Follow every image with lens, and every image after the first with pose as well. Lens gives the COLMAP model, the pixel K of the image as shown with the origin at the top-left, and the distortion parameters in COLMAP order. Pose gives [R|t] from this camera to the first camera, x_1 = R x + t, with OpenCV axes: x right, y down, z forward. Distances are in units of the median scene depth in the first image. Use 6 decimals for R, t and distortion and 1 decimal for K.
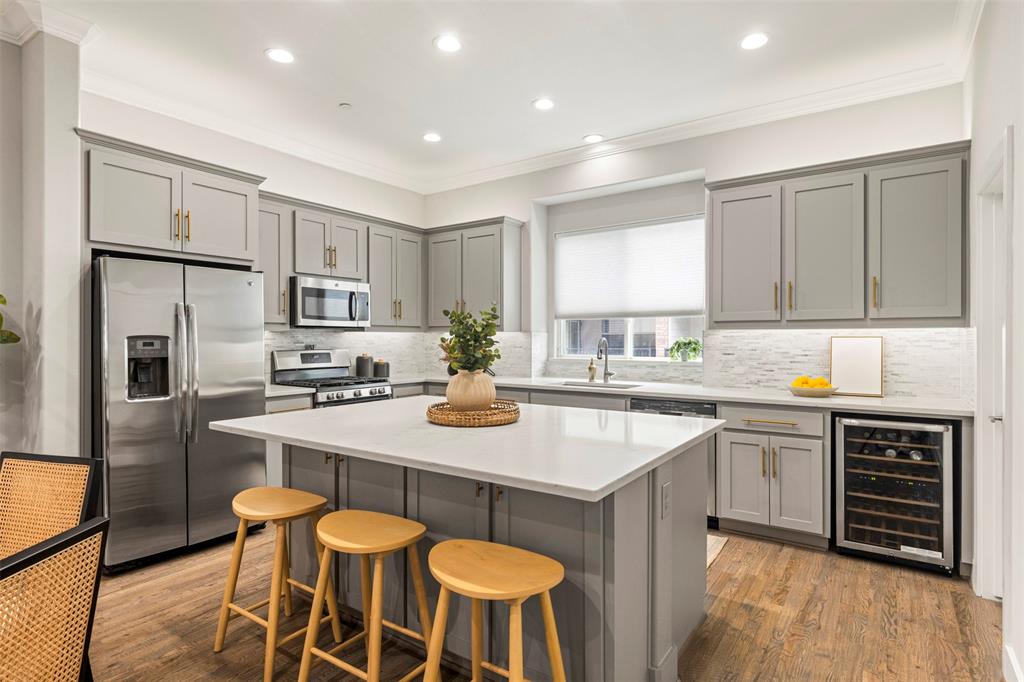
lens RADIAL K [[544.6, 0, 468.7], [0, 544.6, 335.5], [0, 0, 1]] dist [0.027445, -0.000009]
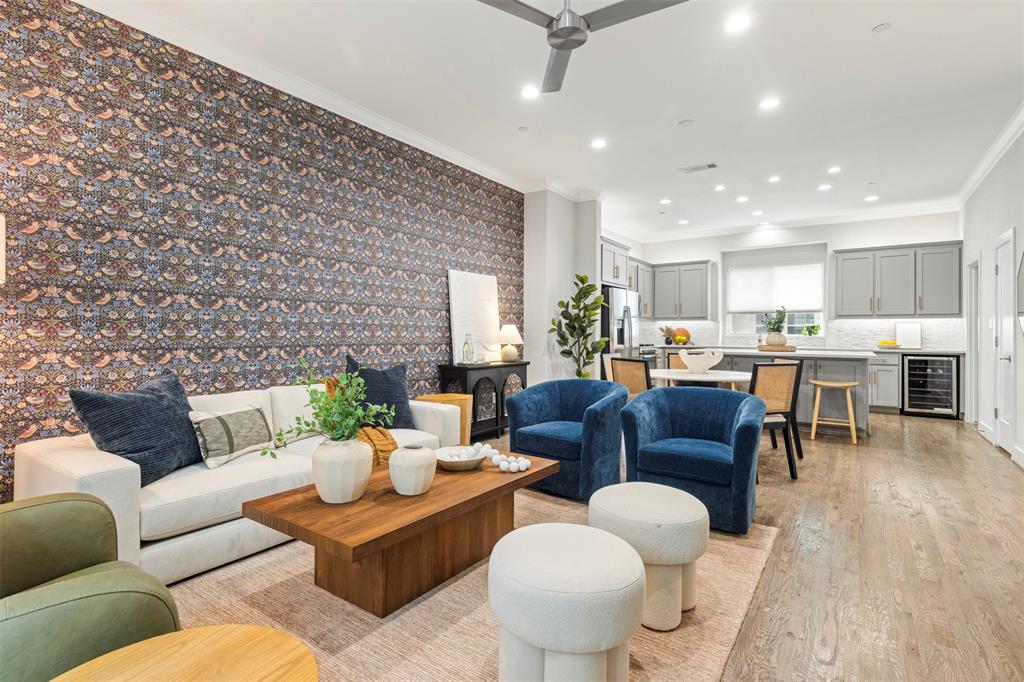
lens RADIAL K [[483.7, 0, 513.5], [0, 483.7, 325.7], [0, 0, 1]] dist [0.064805, -0.000174]
pose [[0.999271, 0.007908, 0.037355, -0.936743], [-0.007467, 0.999901, -0.011937, 0.049740], [-0.037445, 0.011649, 0.999231, -0.936446]]
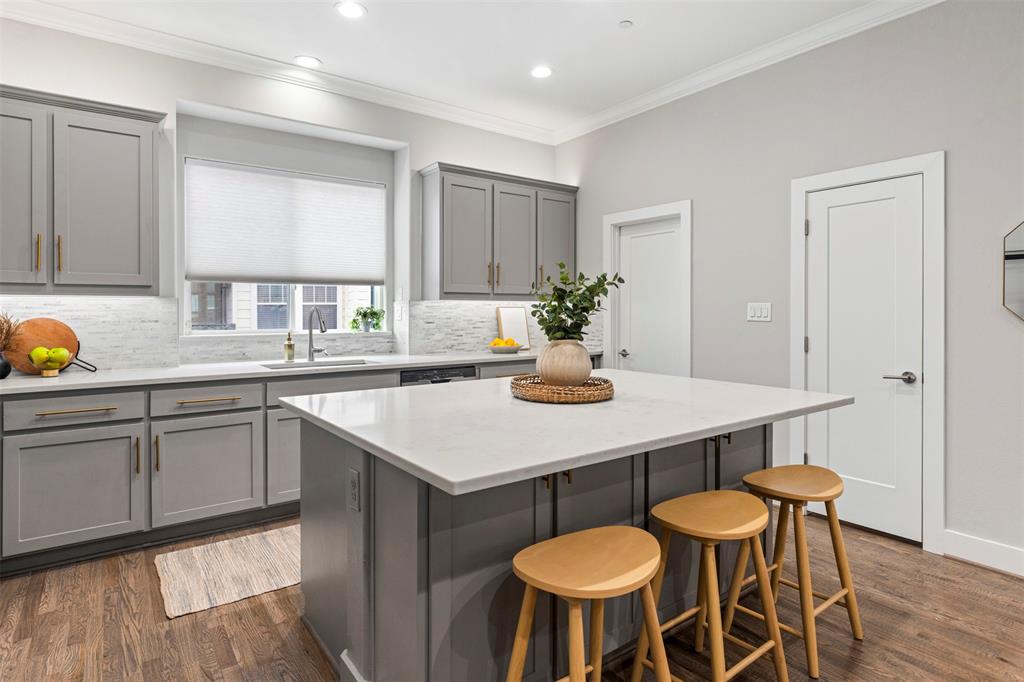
lens RADIAL K [[567.1, 0, 510.0], [0, 567.1, 310.8], [0, 0, 1]] dist [0.033141, -0.000303]
pose [[0.291936, 0.000473, 0.956438, -0.628354], [-0.002570, 0.999997, 0.000290, 0.010617], [-0.956434, -0.002543, 0.291936, 0.587211]]
